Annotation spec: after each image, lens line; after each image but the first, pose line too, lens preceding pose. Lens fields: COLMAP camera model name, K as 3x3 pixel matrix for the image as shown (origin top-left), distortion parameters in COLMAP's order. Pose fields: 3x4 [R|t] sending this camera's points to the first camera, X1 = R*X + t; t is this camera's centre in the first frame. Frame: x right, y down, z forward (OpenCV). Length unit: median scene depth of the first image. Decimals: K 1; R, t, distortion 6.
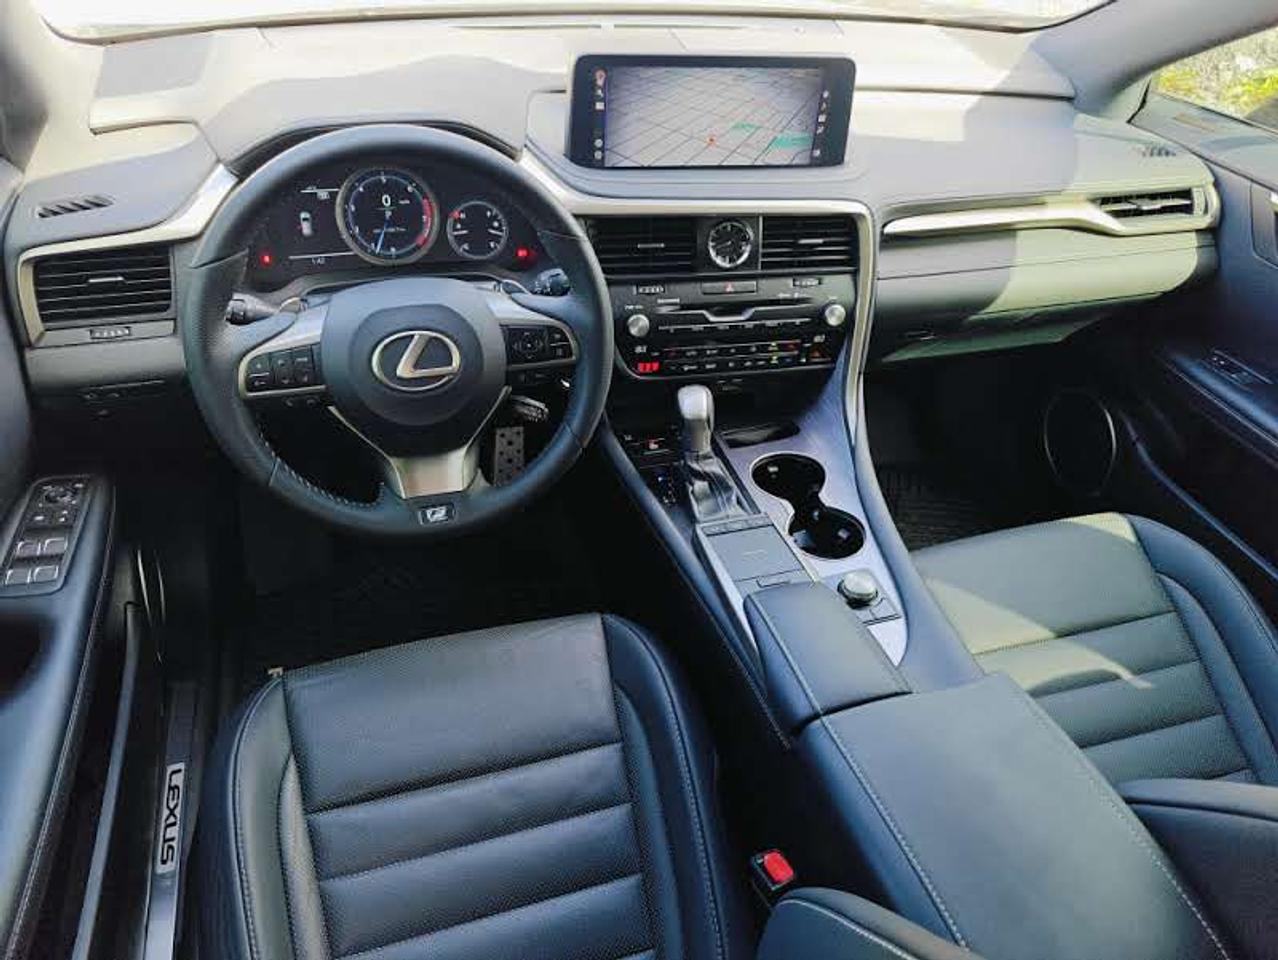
lens RADIAL K [[906.8, 0, 639.0], [0, 906.8, 480.0], [0, 0, 1]] dist [0.003866, 0.004793]
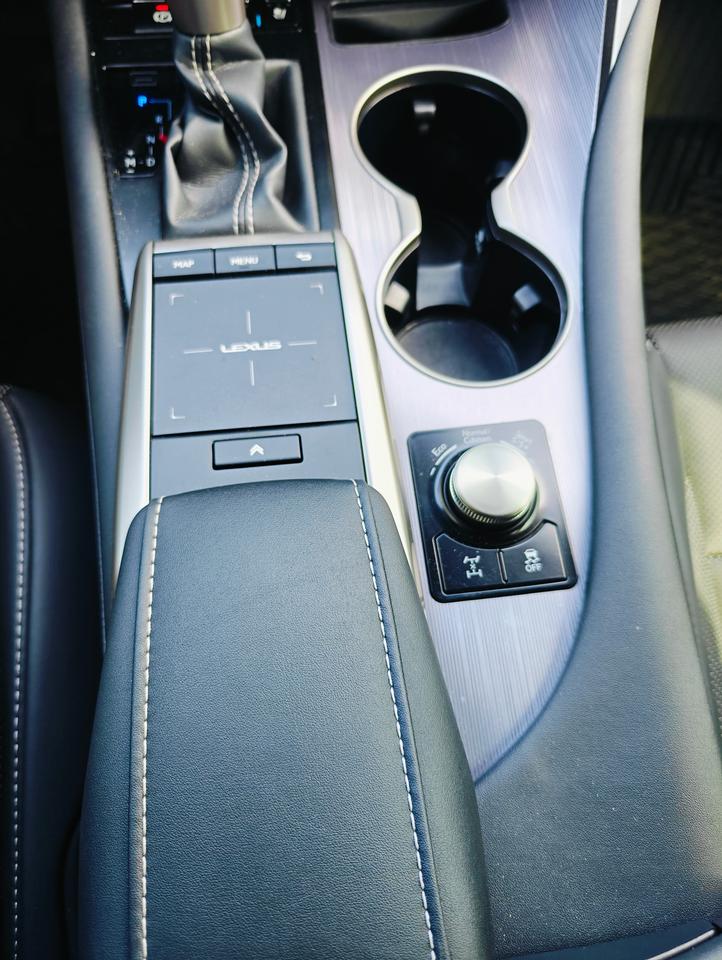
lens RADIAL K [[681.2, 0, 361.0], [0, 681.2, 480.0], [0, 0, 1]] dist [0.003866, 0.004793]
pose [[0.982753, 0.169672, -0.073538, 0.199736], [-0.111063, 0.859515, 0.498899, -0.021936], [0.147856, -0.482127, 0.863535, 0.709871]]
